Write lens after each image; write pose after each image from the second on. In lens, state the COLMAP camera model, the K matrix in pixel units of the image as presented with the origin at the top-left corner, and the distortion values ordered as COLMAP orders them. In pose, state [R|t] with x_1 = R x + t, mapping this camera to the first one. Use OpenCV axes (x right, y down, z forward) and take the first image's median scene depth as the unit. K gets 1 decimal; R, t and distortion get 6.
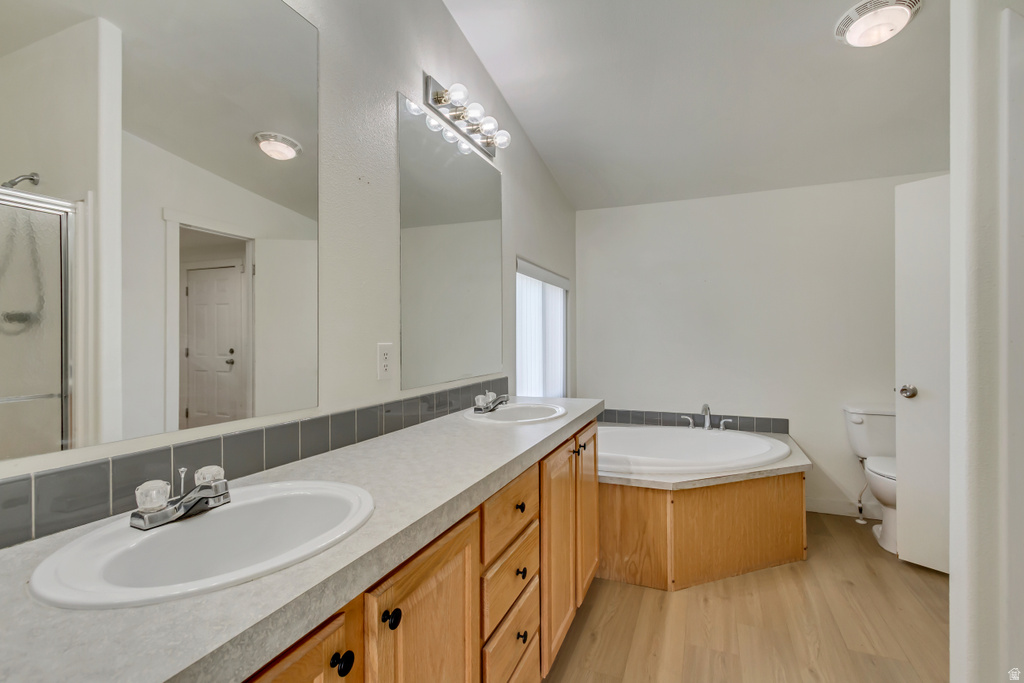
lens RADIAL K [[475.5, 0, 502.5], [0, 475.5, 340.2], [0, 0, 1]] dist [0.015340, -0.000074]
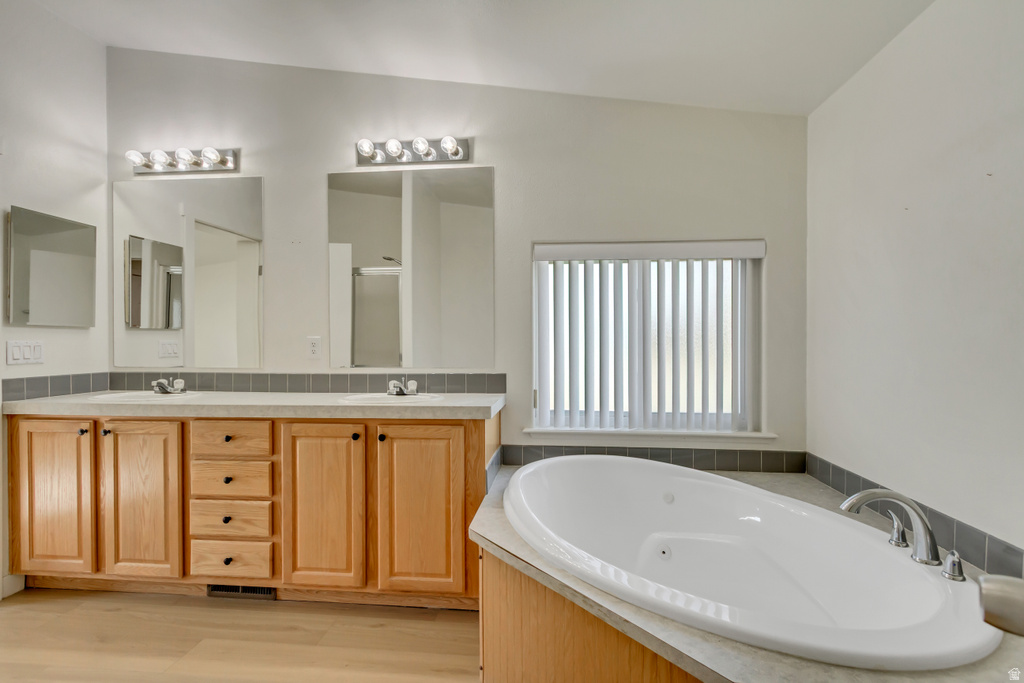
lens RADIAL K [[475.5, 0, 502.5], [0, 475.5, 340.2], [0, 0, 1]] dist [0.015340, -0.000074]
pose [[0.272725, 0.005216, -0.962078, 1.035813], [-0.004152, 0.999982, 0.004244, 0.005983], [0.962083, 0.002837, 0.272741, 0.814580]]
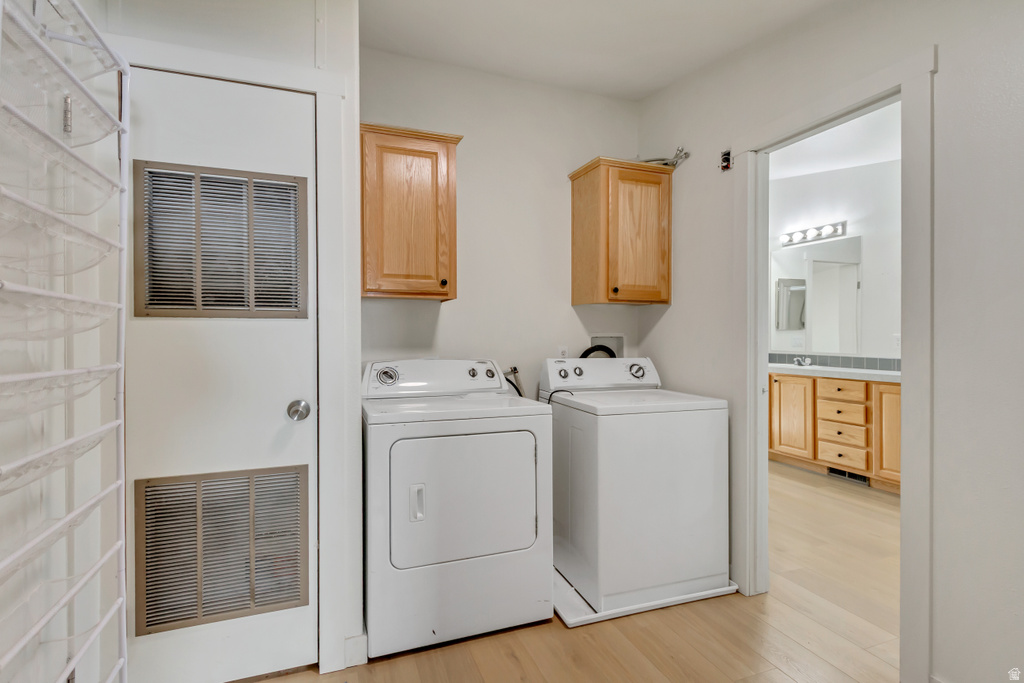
lens RADIAL K [[475.5, 0, 502.5], [0, 475.5, 340.2], [0, 0, 1]] dist [0.015340, -0.000074]
pose [[-0.736562, 0.007988, -0.676323, 2.002575], [0.000760, 0.999939, 0.010982, 0.006959], [0.676370, 0.007575, -0.736523, 0.994405]]
